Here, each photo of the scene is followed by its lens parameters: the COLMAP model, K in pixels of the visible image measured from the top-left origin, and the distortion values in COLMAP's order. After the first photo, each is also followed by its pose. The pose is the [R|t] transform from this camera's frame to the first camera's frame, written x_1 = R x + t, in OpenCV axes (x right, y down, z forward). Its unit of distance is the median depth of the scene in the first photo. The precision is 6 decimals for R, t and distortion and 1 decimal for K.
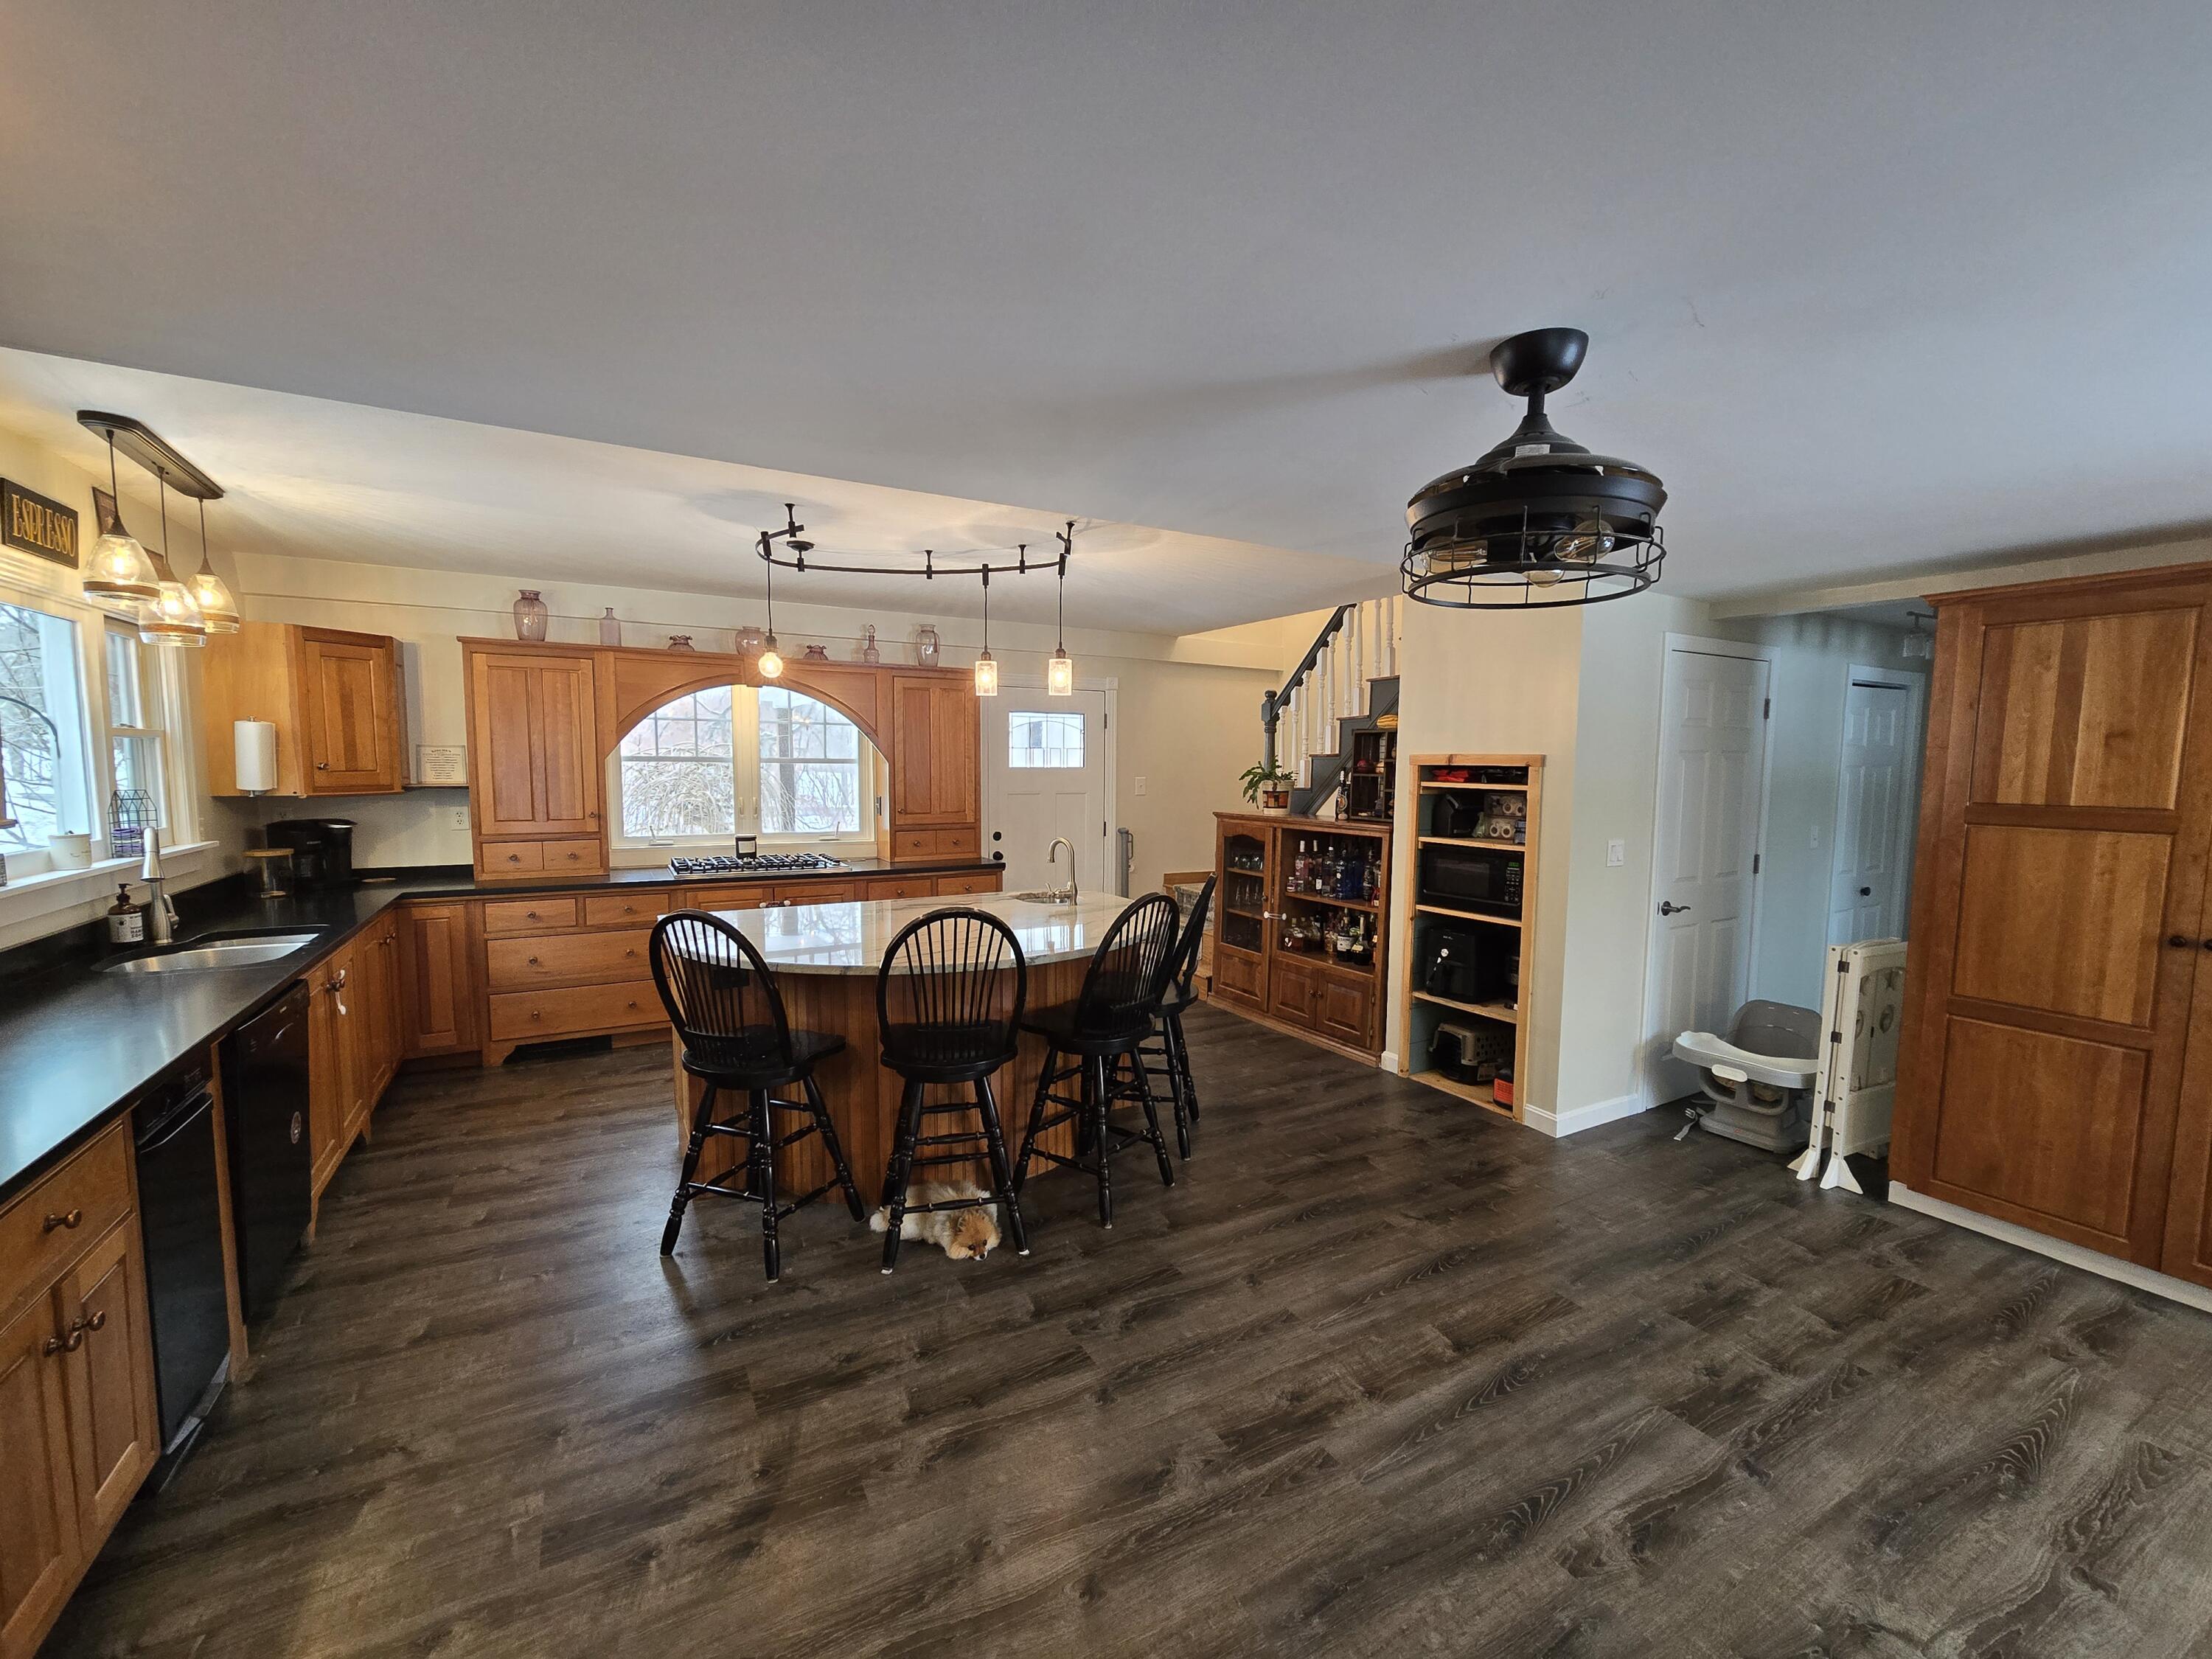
lens RADIAL K [[911.8, 0, 1101.8], [0, 911.8, 839.2], [0, 0, 1]] dist [-0.005061, 0.000545]
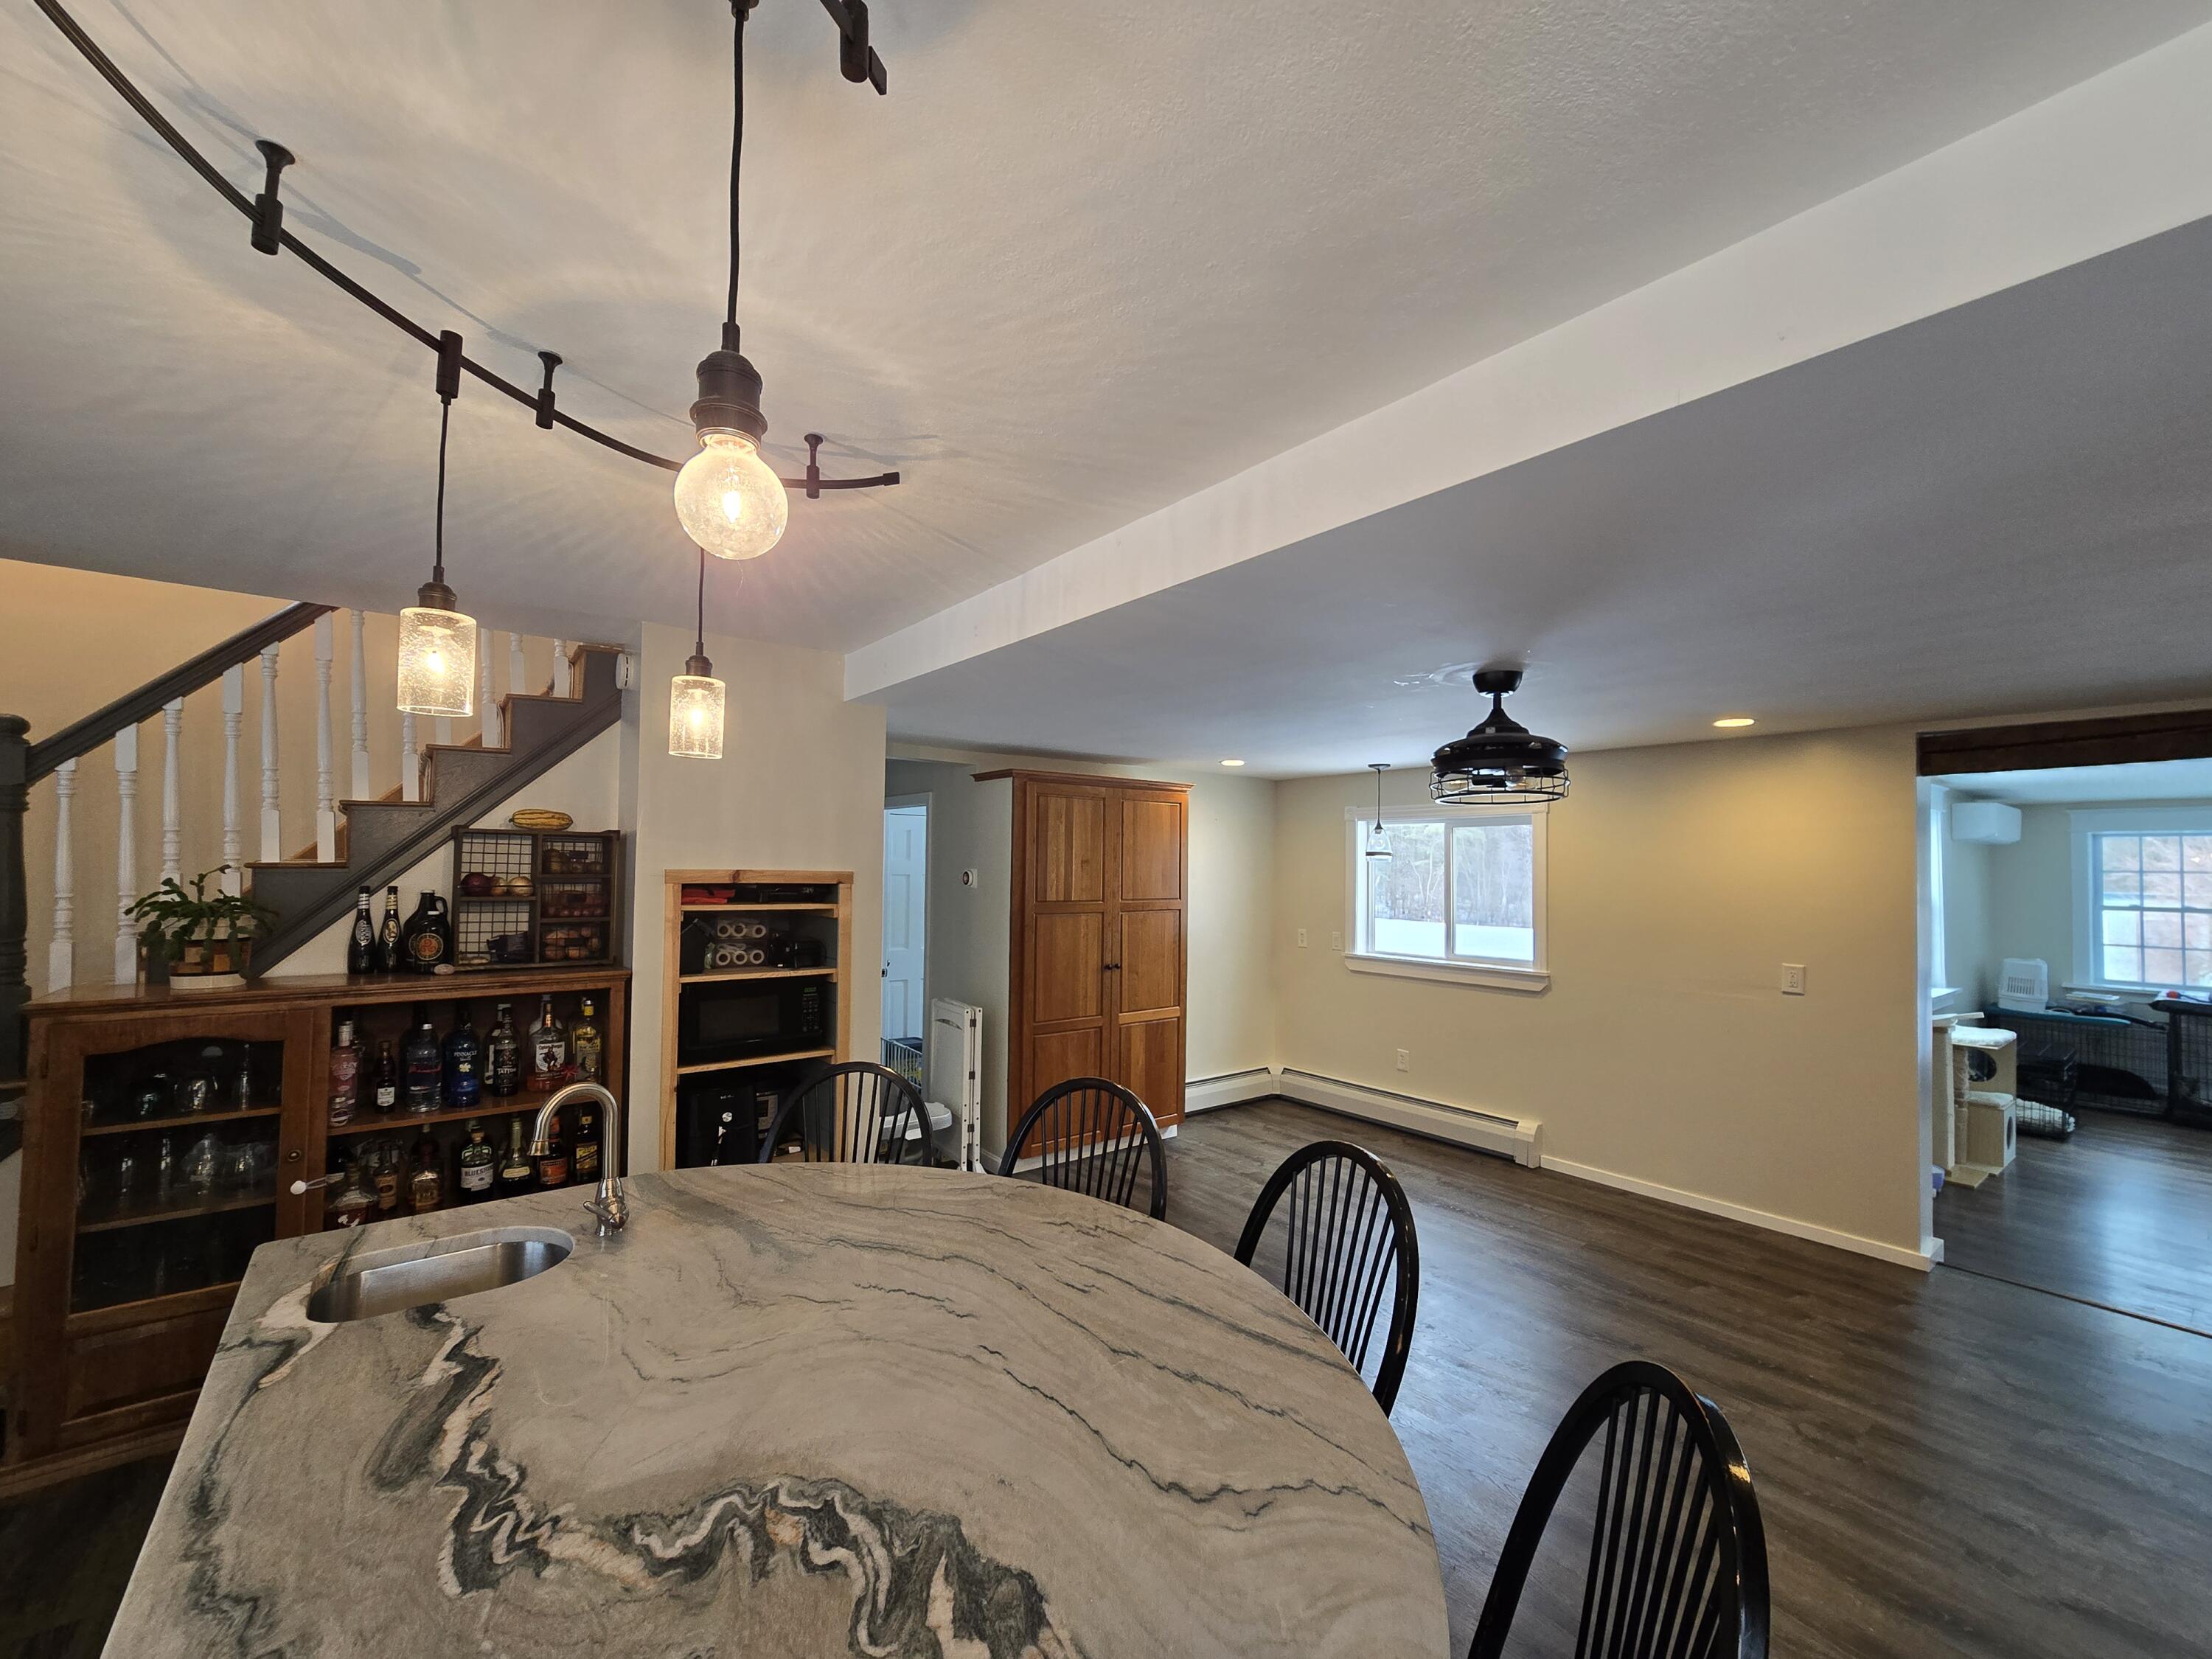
lens RADIAL K [[911.8, 0, 1101.8], [0, 911.8, 839.2], [0, 0, 1]] dist [-0.005061, 0.000545]
pose [[-0.144078, 0.021883, 0.989324, -0.520875], [0.072417, 0.997308, -0.011513, -0.095336], [-0.986913, 0.069985, -0.145275, 0.861760]]
